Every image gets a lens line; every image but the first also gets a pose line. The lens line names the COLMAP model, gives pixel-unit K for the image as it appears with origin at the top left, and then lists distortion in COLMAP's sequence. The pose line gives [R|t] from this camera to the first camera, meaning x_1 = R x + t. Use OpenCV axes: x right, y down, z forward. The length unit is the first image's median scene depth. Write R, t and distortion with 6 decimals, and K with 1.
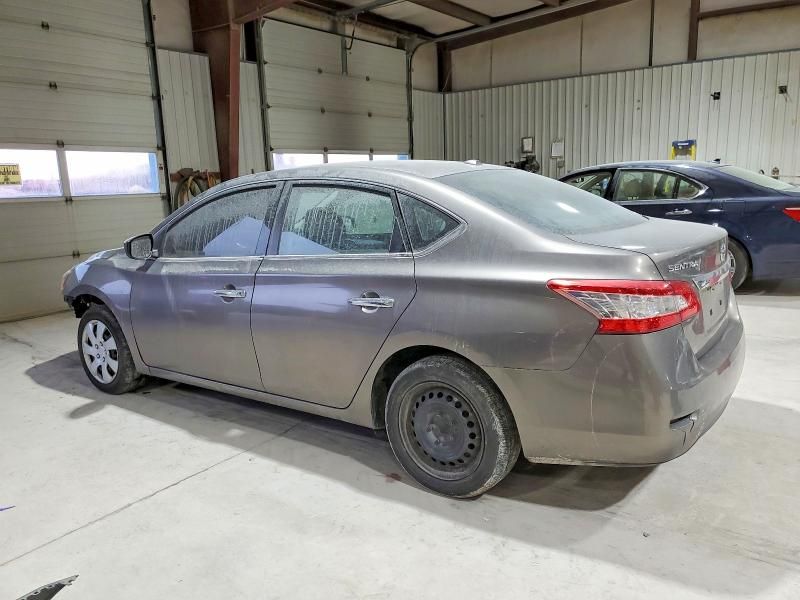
lens RADIAL K [[627.6, 0, 404.3], [0, 627.6, 298.9], [0, 0, 1]] dist [0.070064, -0.088382]
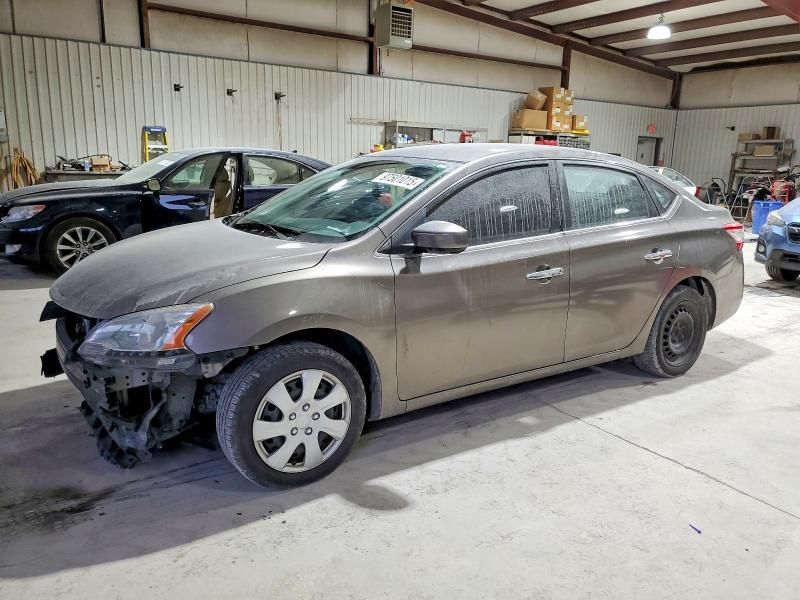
lens RADIAL K [[627.6, 0, 404.3], [0, 627.6, 298.9], [0, 0, 1]] dist [0.070064, -0.088382]
pose [[0.338037, -0.158891, 0.927623, -1.018064], [0.141189, 0.983052, 0.116935, -0.093489], [-0.930482, 0.091442, 0.354742, 0.695673]]
